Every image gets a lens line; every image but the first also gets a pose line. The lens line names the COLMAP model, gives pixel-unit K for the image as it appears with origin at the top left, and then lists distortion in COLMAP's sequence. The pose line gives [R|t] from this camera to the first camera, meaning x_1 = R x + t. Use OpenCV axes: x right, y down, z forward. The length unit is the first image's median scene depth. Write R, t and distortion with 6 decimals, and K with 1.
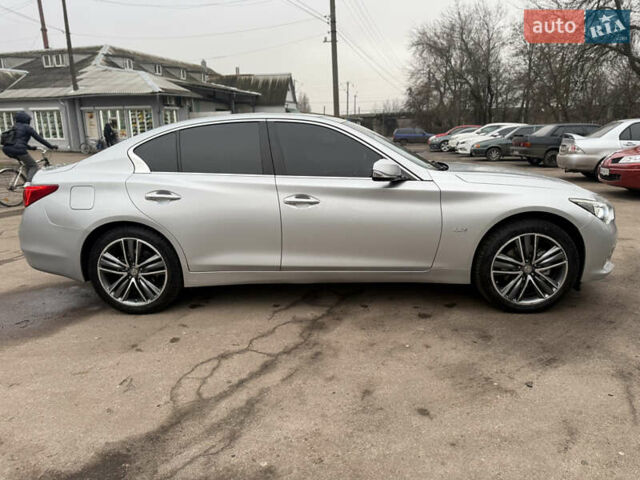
lens RADIAL K [[458.3, 0, 321.1], [0, 458.3, 240.6], [0, 0, 1]] dist [0.041032, -0.054811]
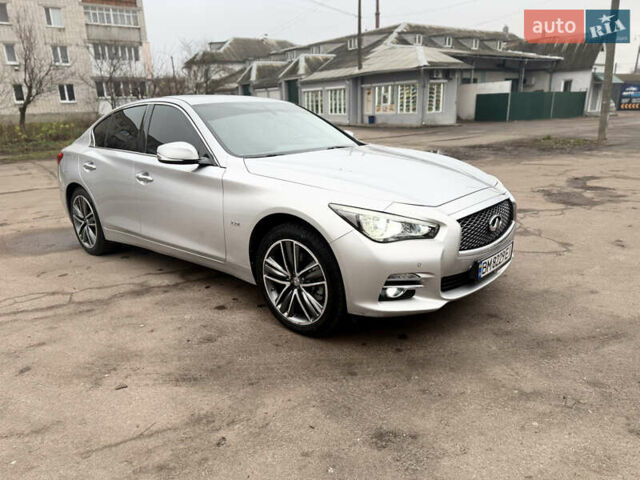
lens RADIAL K [[460.1, 0, 318.2], [0, 460.1, 241.9], [0, 0, 1]] dist [0.027775, -0.038935]
pose [[0.783310, 0.160570, -0.600536, 0.242780], [-0.125125, 0.987017, 0.100700, -0.024613], [0.608909, -0.003737, 0.793231, 0.092198]]
